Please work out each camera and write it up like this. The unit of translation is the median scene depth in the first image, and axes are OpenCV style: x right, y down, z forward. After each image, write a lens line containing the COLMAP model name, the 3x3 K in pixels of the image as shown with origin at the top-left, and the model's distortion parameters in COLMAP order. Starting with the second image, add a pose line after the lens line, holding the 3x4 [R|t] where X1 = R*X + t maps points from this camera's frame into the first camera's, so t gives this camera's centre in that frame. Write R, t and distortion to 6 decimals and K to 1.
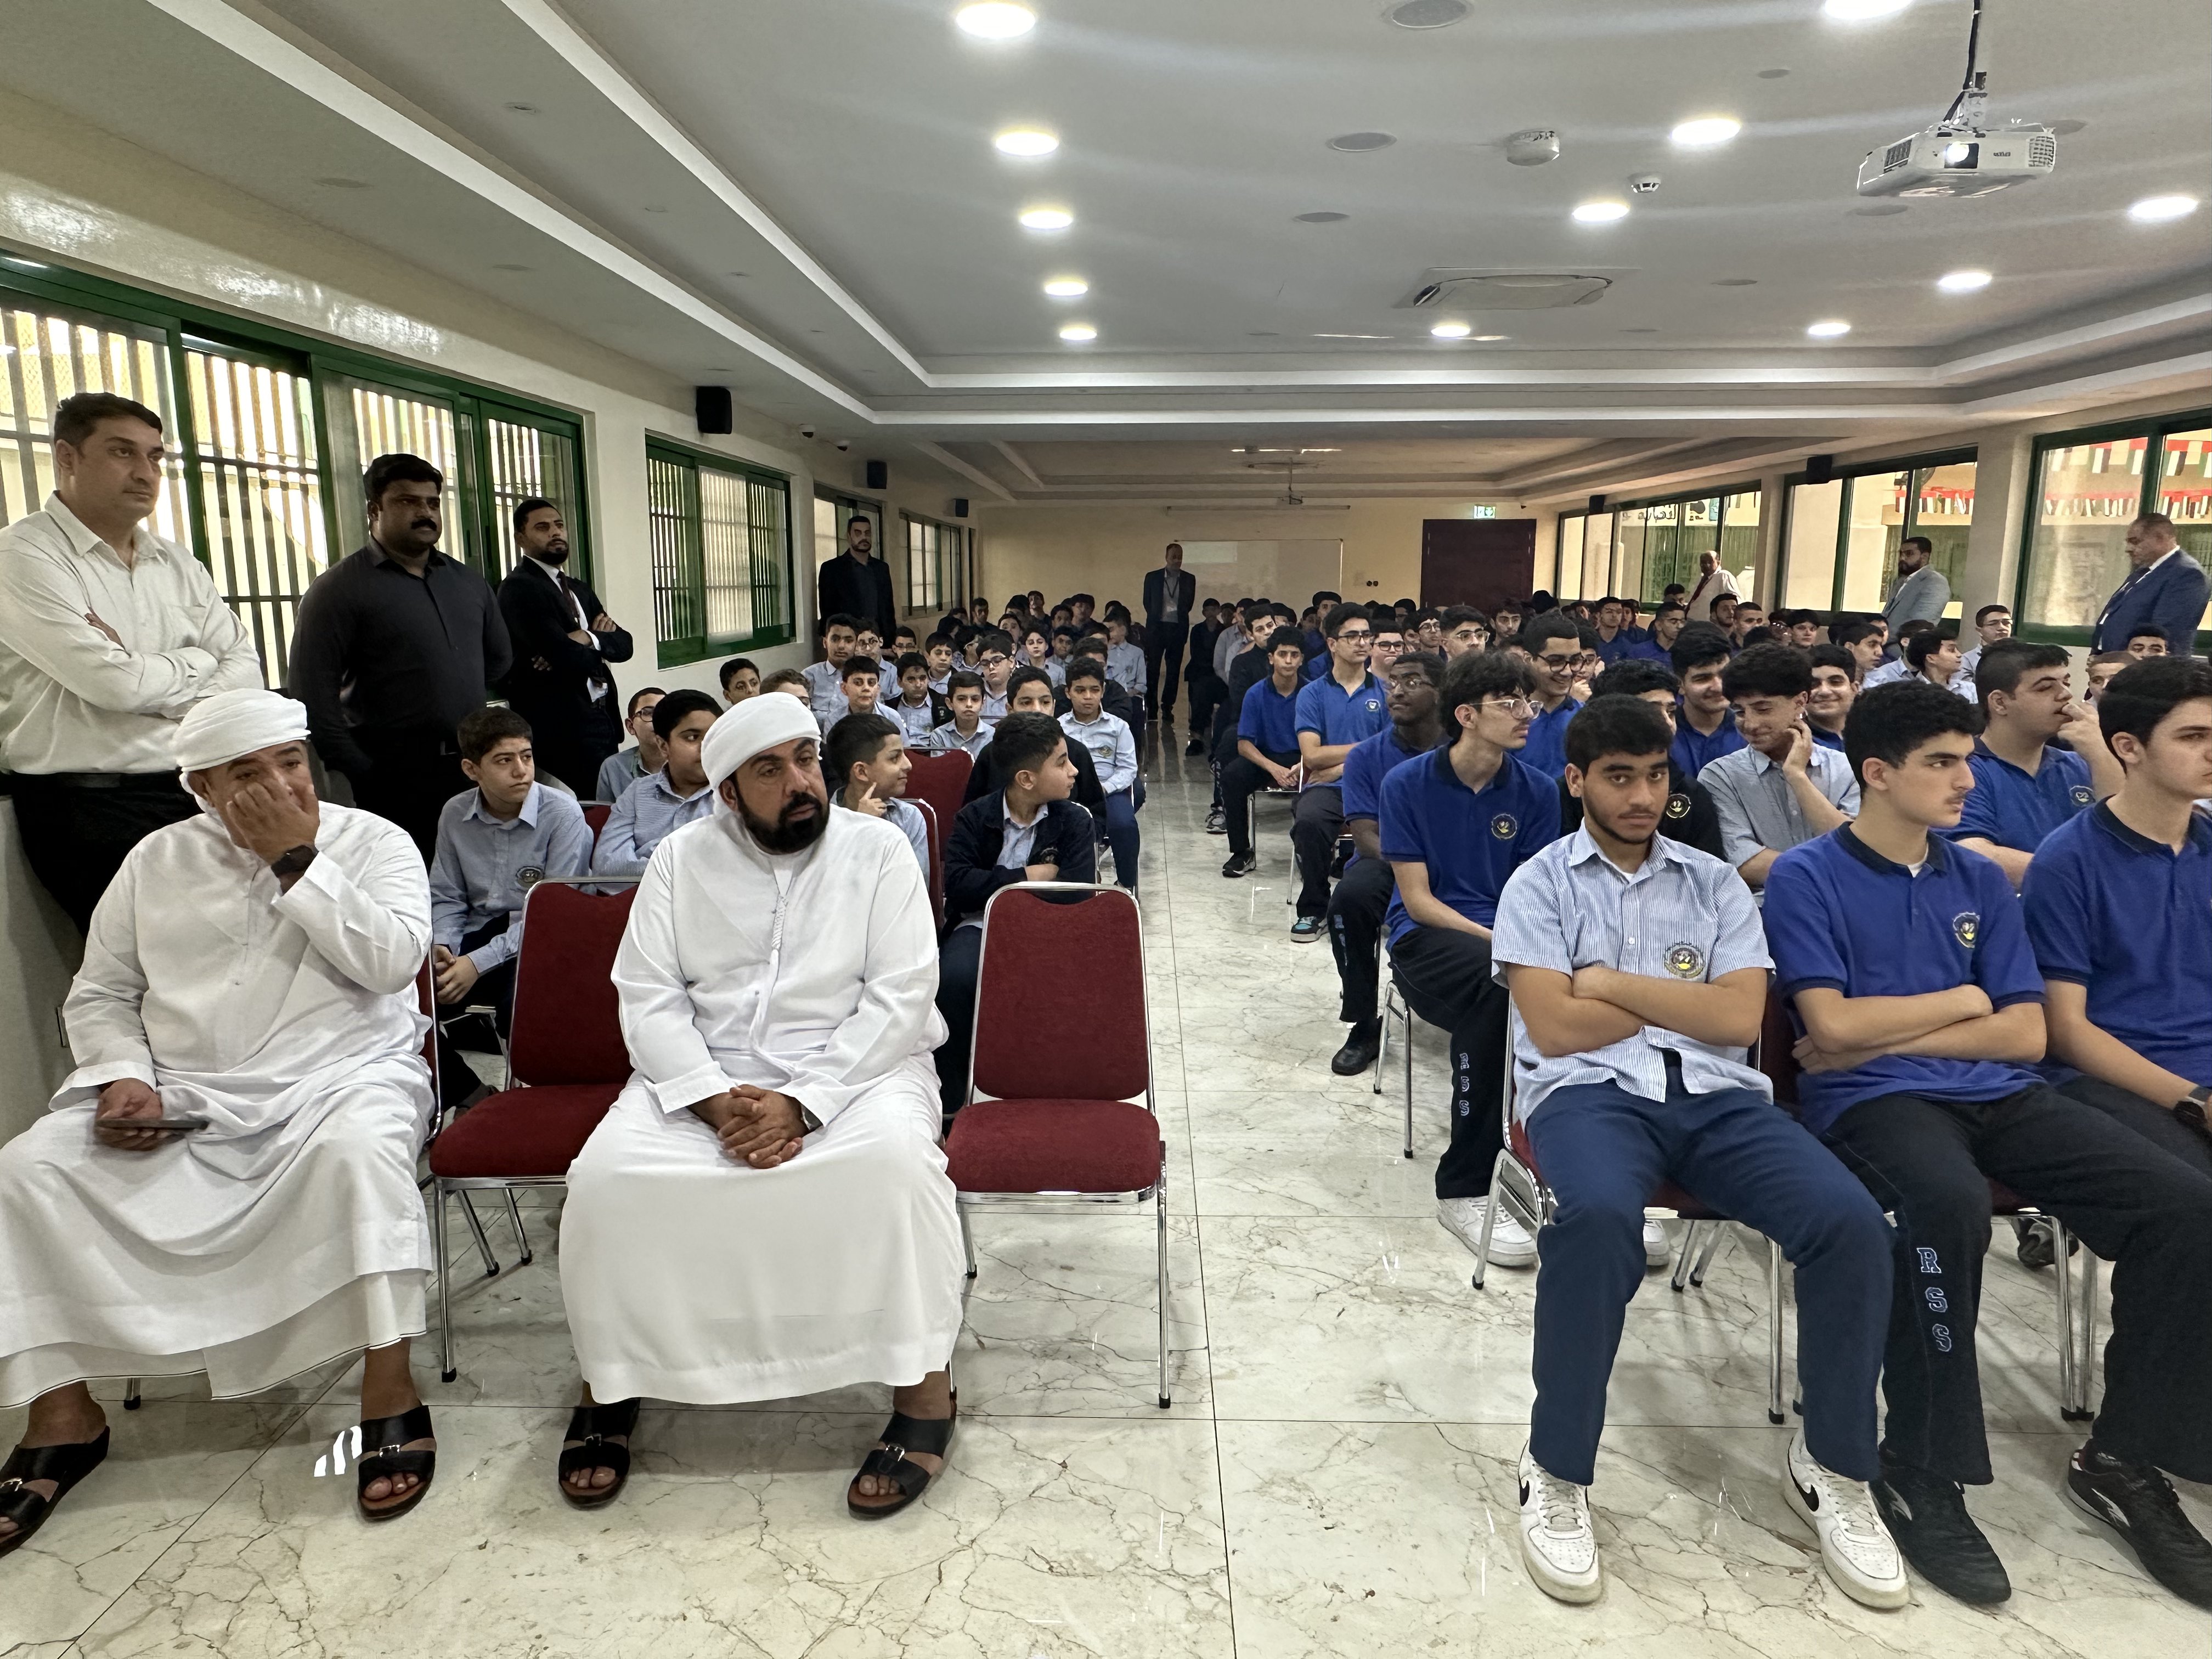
lens RADIAL K [[1413.2, 0, 1106.0], [0, 1413.2, 829.5], [0, 0, 1]] dist [-0.003690, -0.001292]
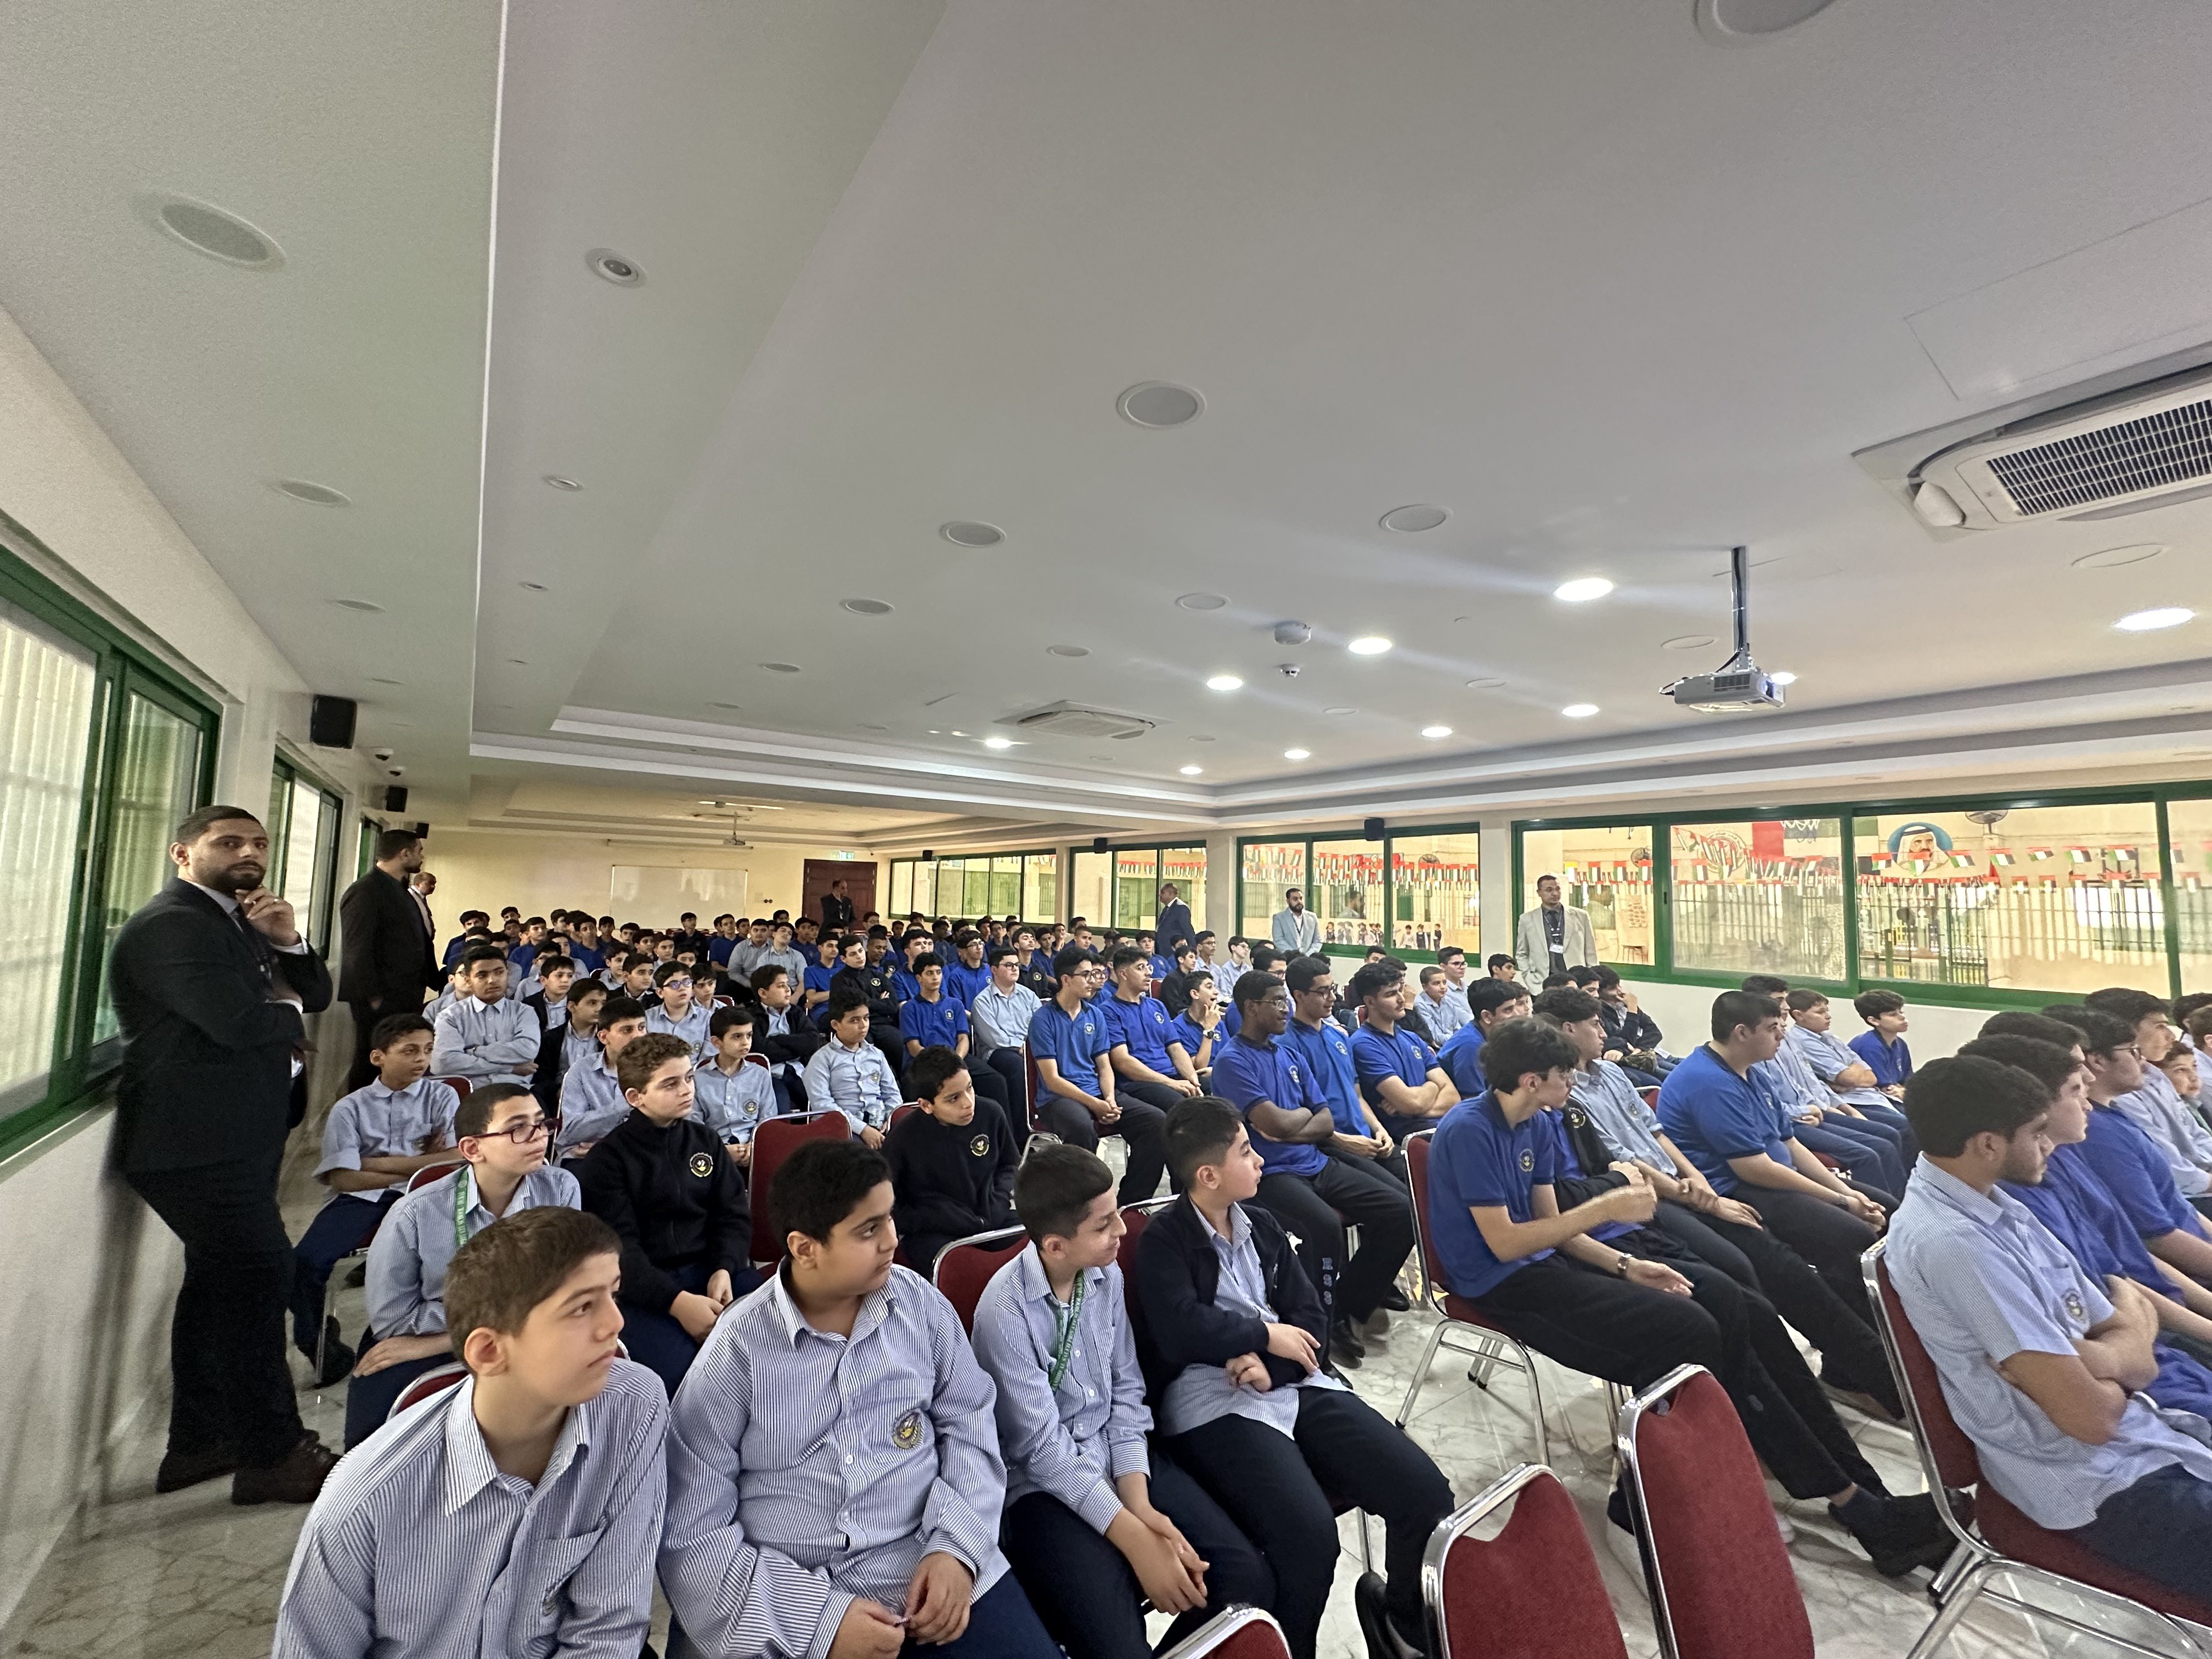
lens RADIAL K [[902.9, 0, 1137.2], [0, 902.9, 819.8], [0, 0, 1]] dist [-0.031663, 0.000123]
pose [[0.787620, 0.075556, 0.611512, -0.144112], [0.084206, 0.969943, -0.228300, -0.040808], [-0.610381, 0.231306, 0.757584, 0.176942]]
